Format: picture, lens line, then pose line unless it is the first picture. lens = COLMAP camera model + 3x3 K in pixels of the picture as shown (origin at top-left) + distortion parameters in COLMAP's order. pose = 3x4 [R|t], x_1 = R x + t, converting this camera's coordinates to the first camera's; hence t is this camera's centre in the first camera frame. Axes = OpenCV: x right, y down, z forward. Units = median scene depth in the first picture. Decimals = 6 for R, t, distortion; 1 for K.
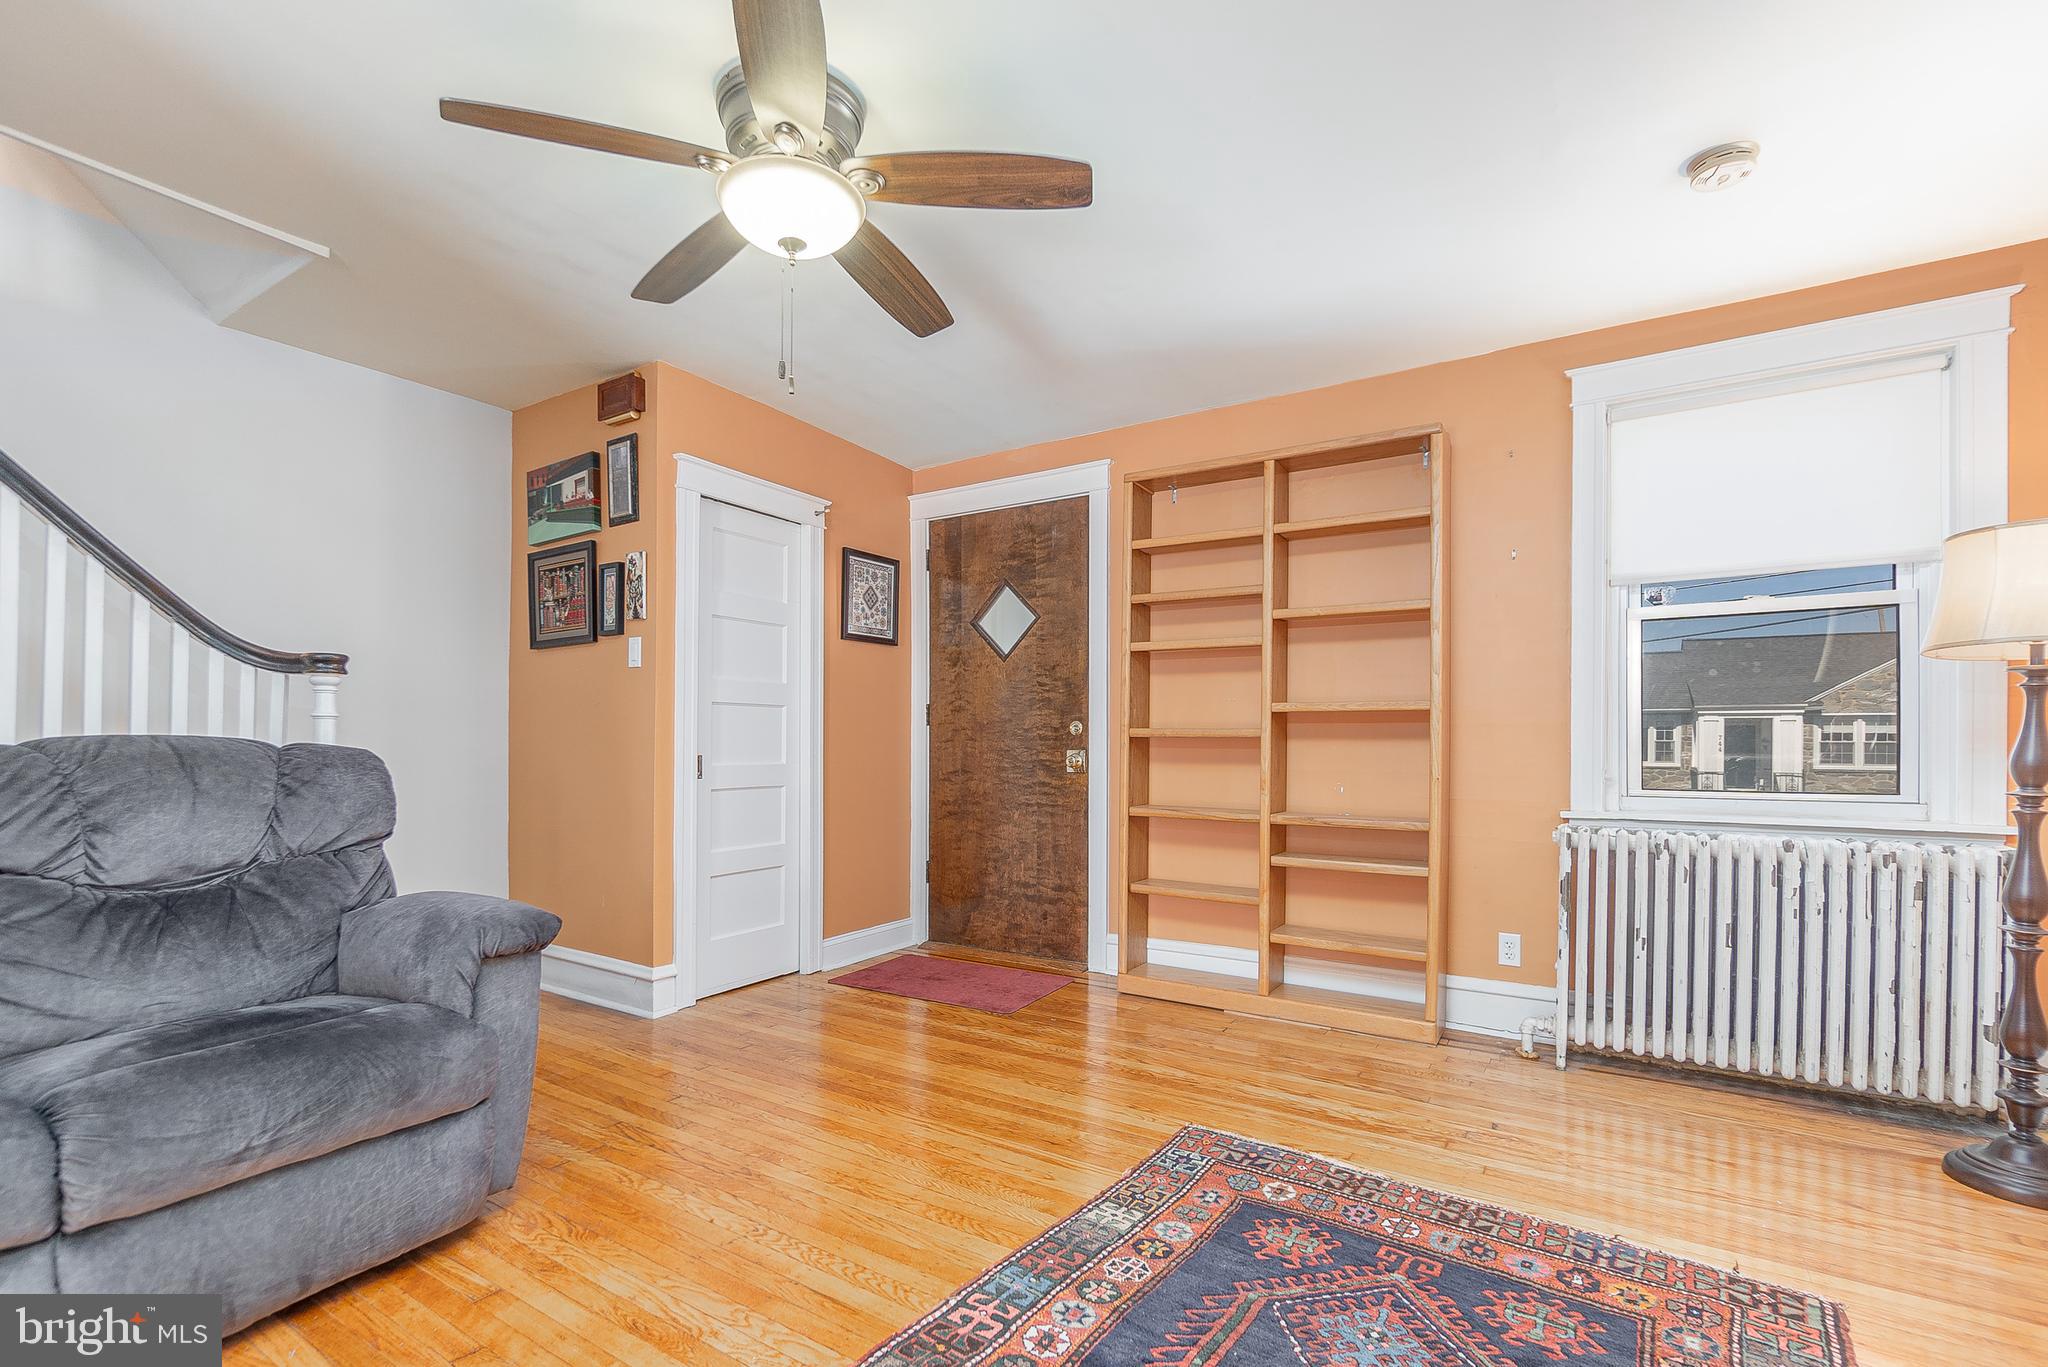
lens RADIAL K [[918.3, 0, 1017.0], [0, 918.3, 744.7], [0, 0, 1]] dist [-0.003553, 0.001846]
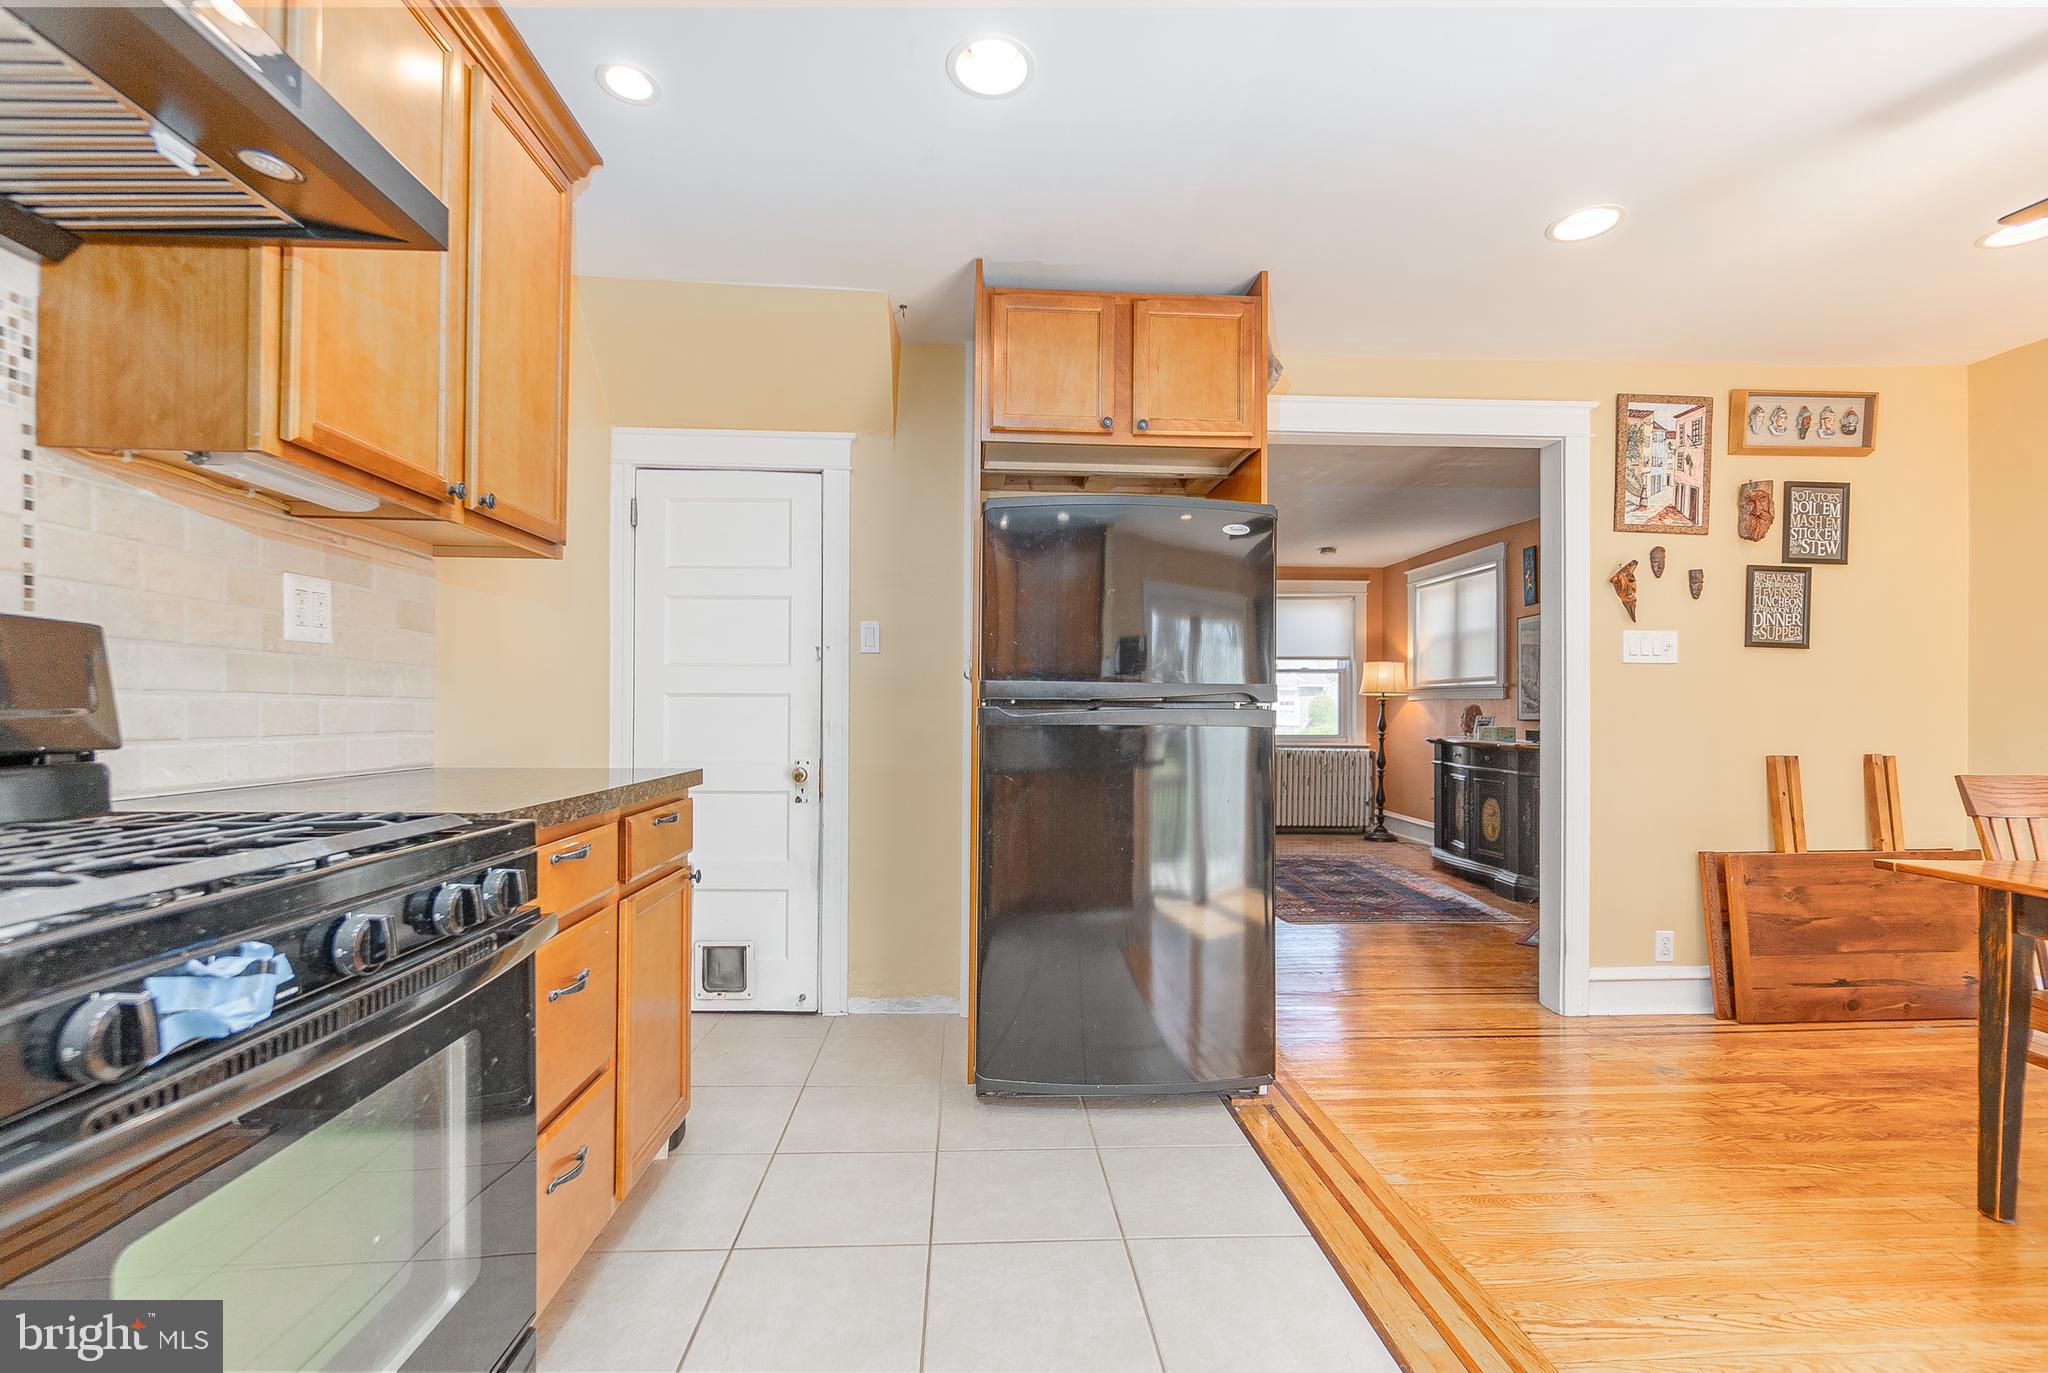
lens RADIAL K [[916.5, 0, 1022.7], [0, 916.5, 701.8], [0, 0, 1]] dist [0.001387, 0.000287]
pose [[0.809174, 0.003538, 0.587559, -1.773736], [-0.001586, 0.999991, -0.003836, -0.045005], [-0.587567, 0.002172, 0.809172, -0.898169]]
